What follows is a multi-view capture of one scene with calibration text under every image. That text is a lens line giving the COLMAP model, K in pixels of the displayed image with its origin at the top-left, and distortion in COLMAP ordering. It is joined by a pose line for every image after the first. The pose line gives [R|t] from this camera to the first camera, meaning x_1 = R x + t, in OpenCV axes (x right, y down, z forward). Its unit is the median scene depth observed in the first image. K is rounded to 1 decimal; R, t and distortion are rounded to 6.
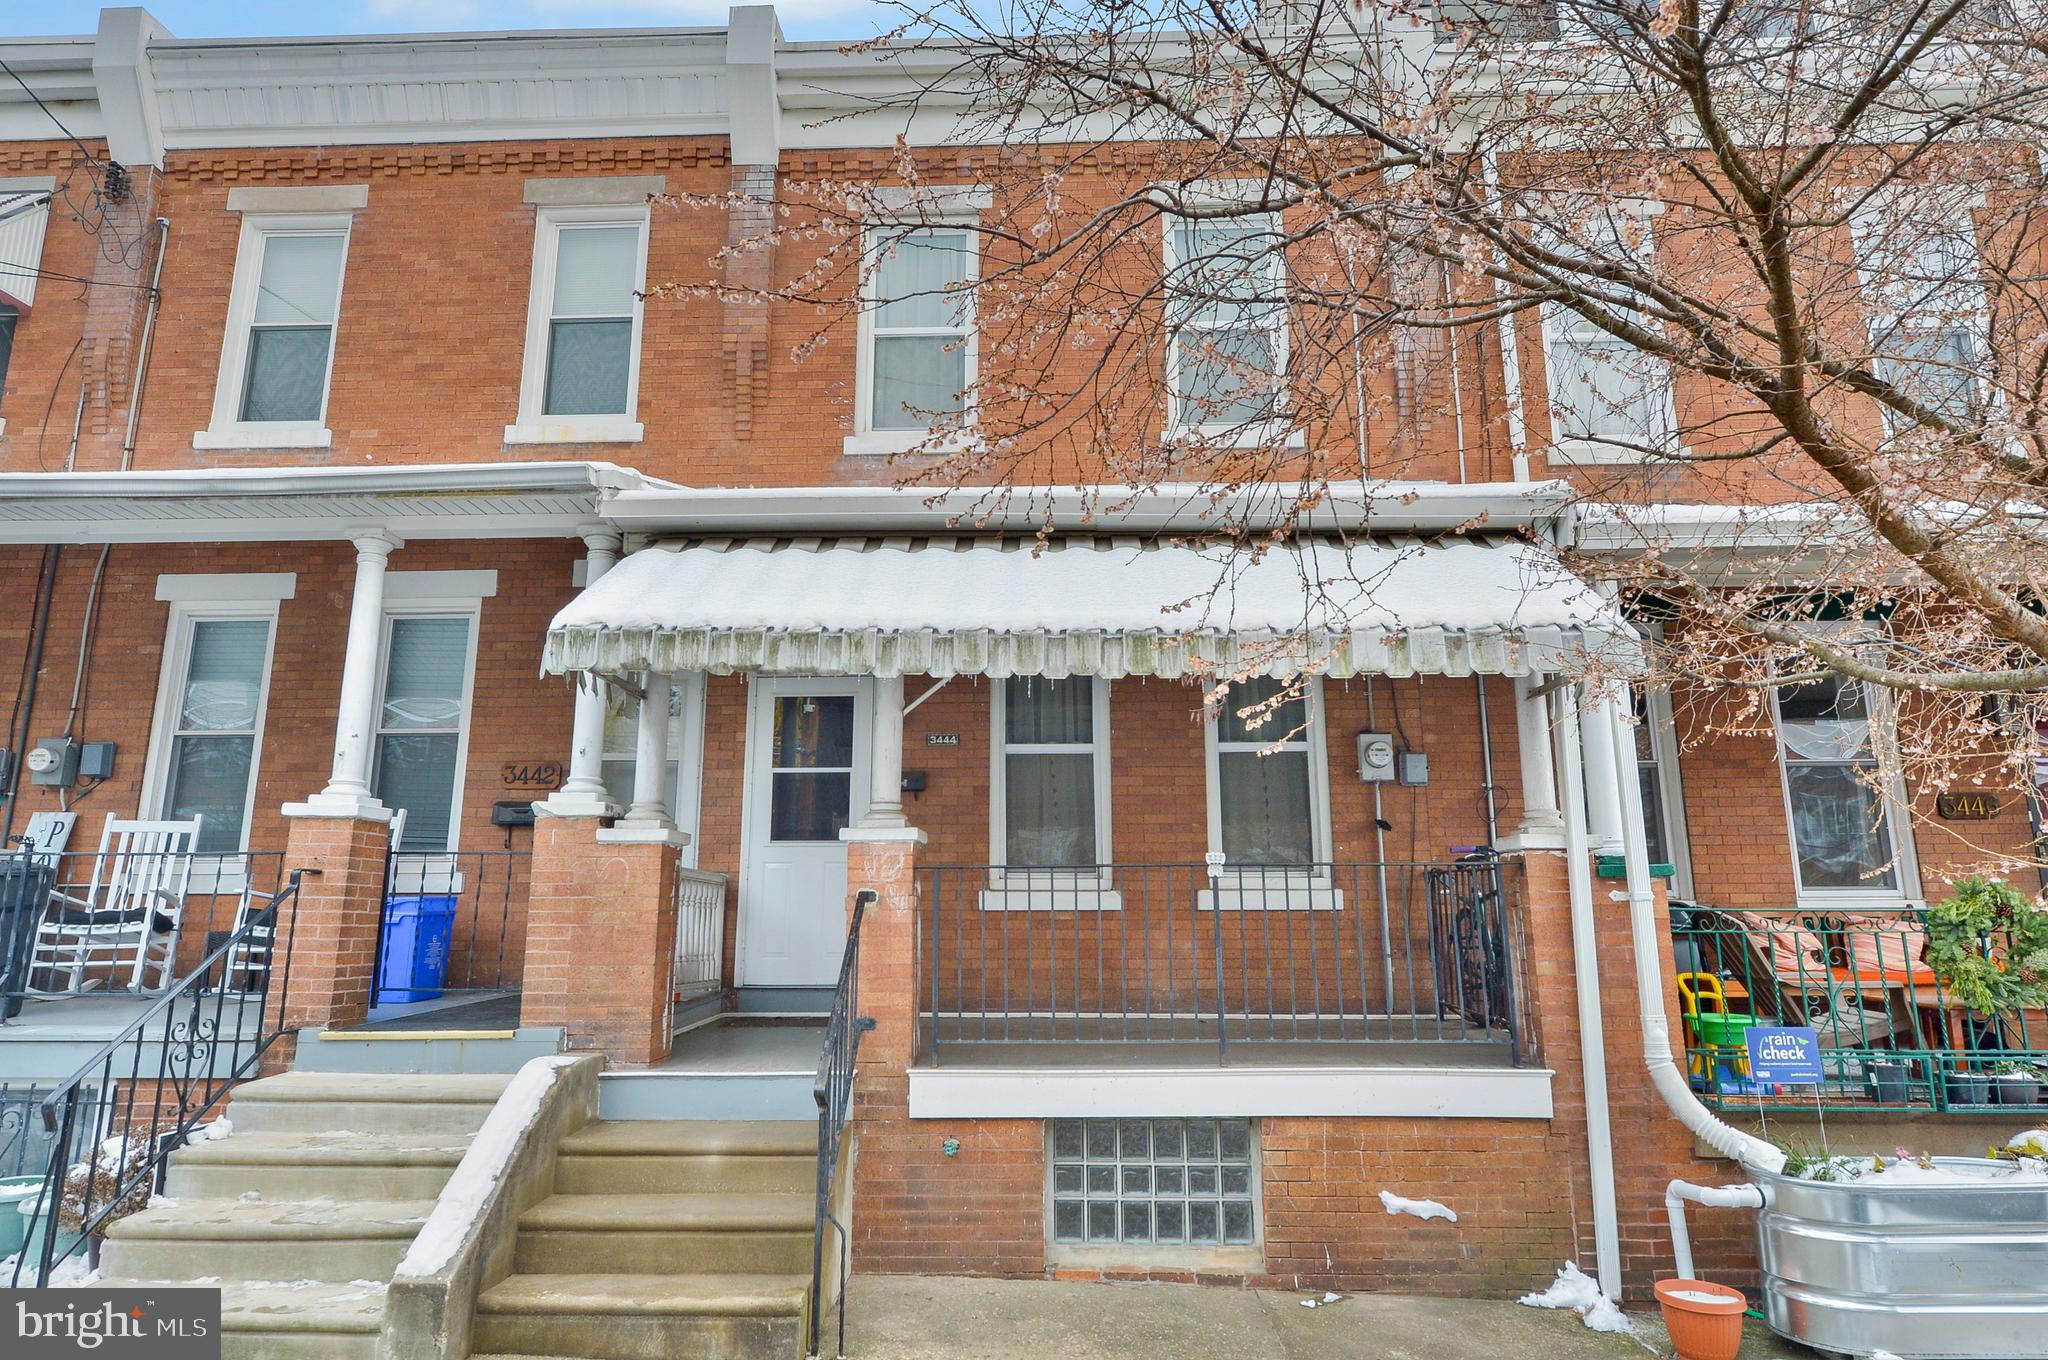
lens RADIAL K [[1249.6, 0, 1024.0], [0, 1249.6, 680.0], [0, 0, 1]] dist [-0.002693, -0.000285]
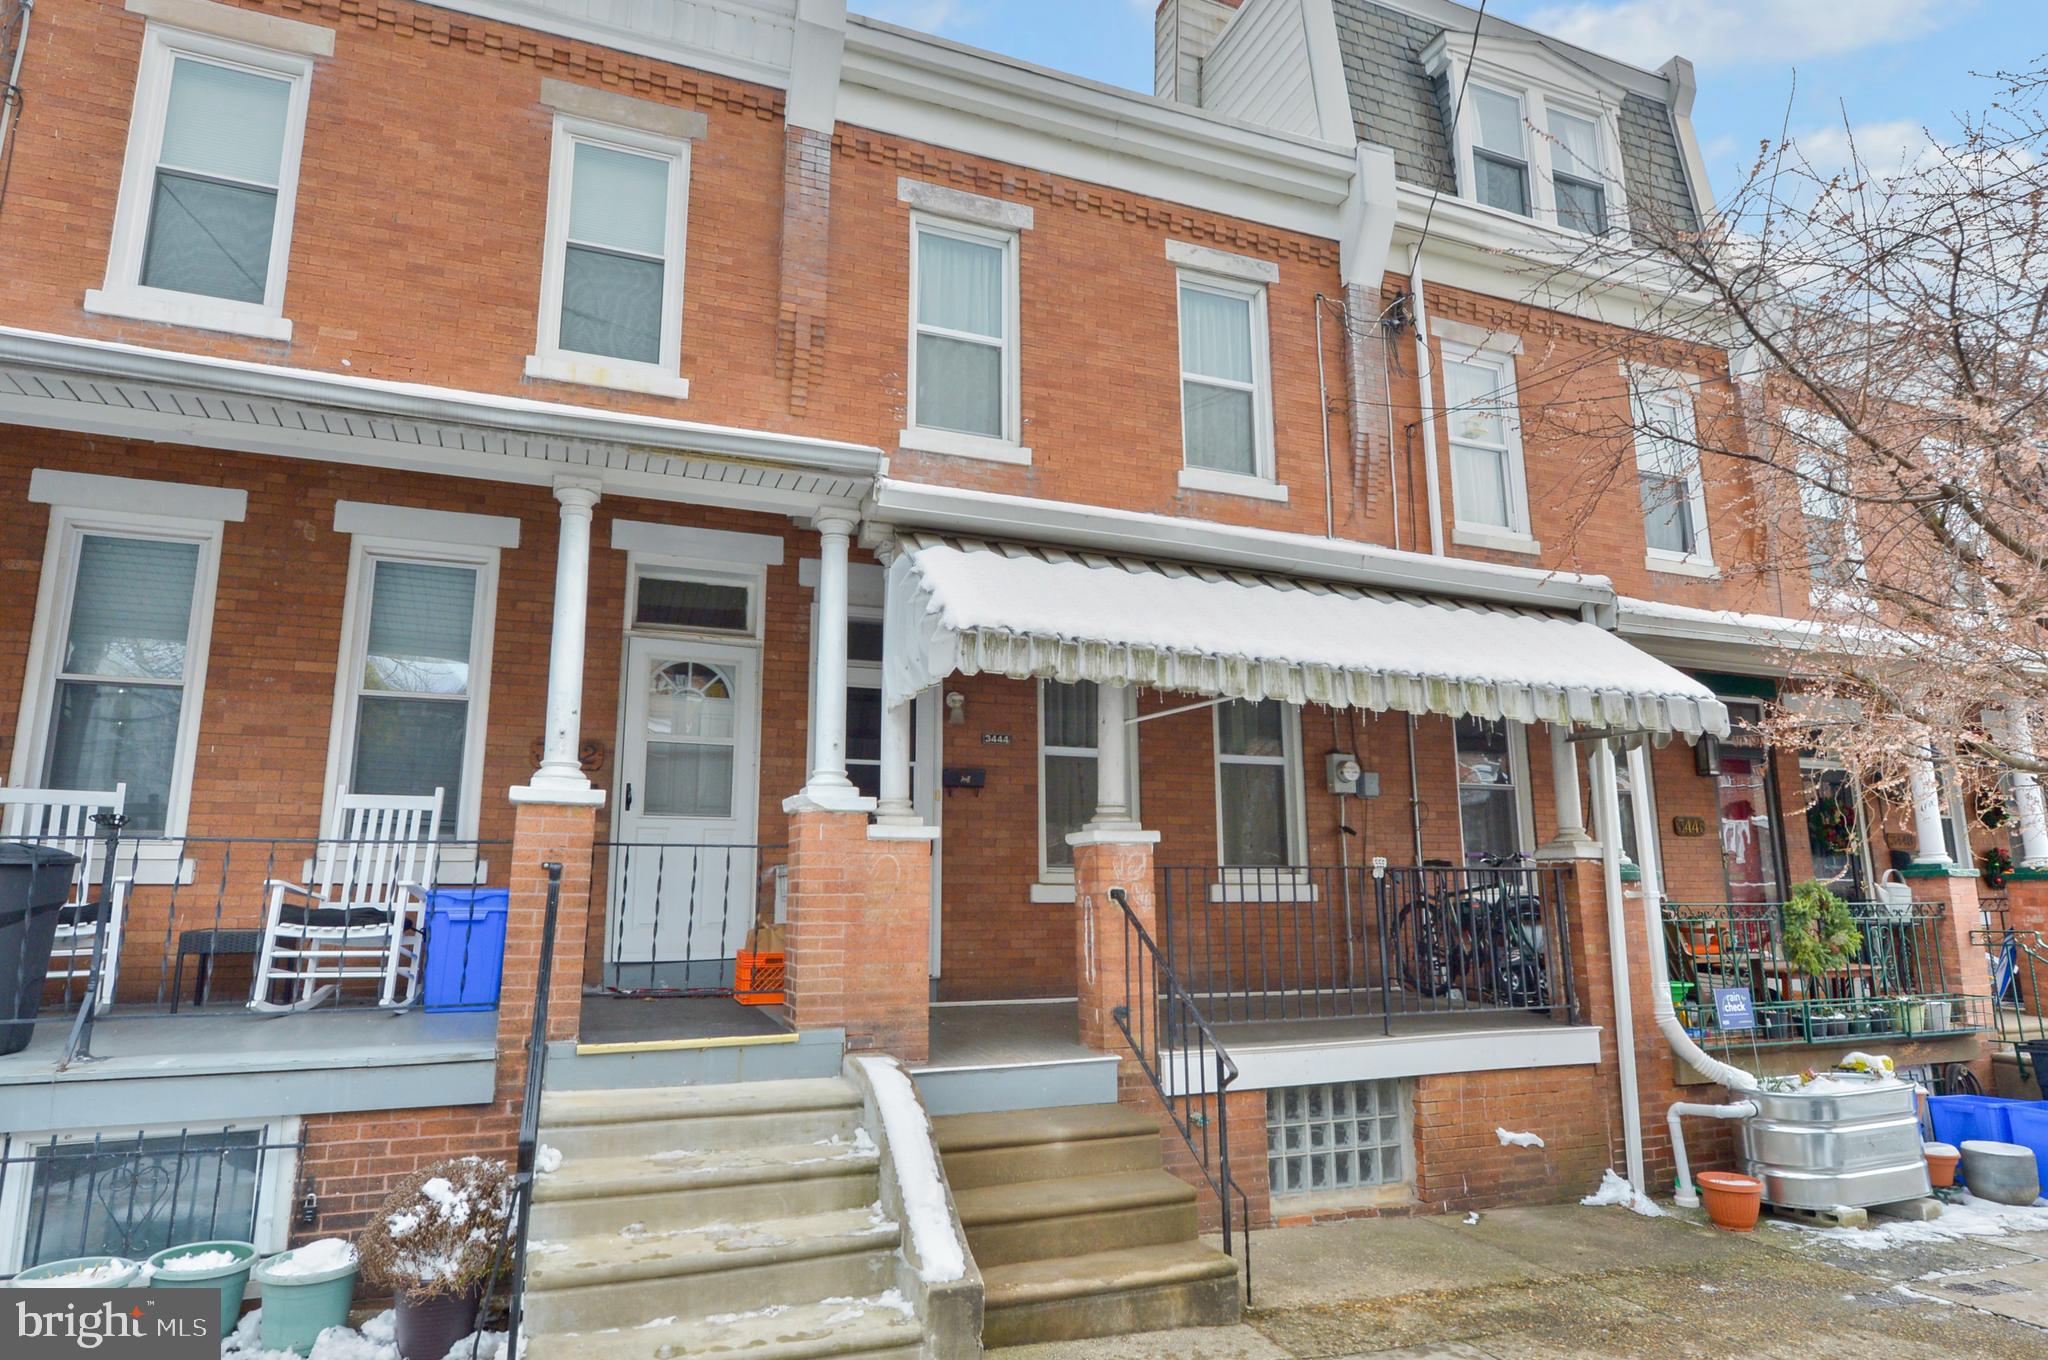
lens RADIAL K [[1249.6, 0, 1024.0], [0, 1249.6, 680.0], [0, 0, 1]] dist [-0.002693, -0.000285]
pose [[0.905227, 0.072104, 0.418766, -0.619558], [-0.079135, 0.996864, -0.000579, -0.002899], [-0.417495, -0.032615, 0.908094, 0.060589]]
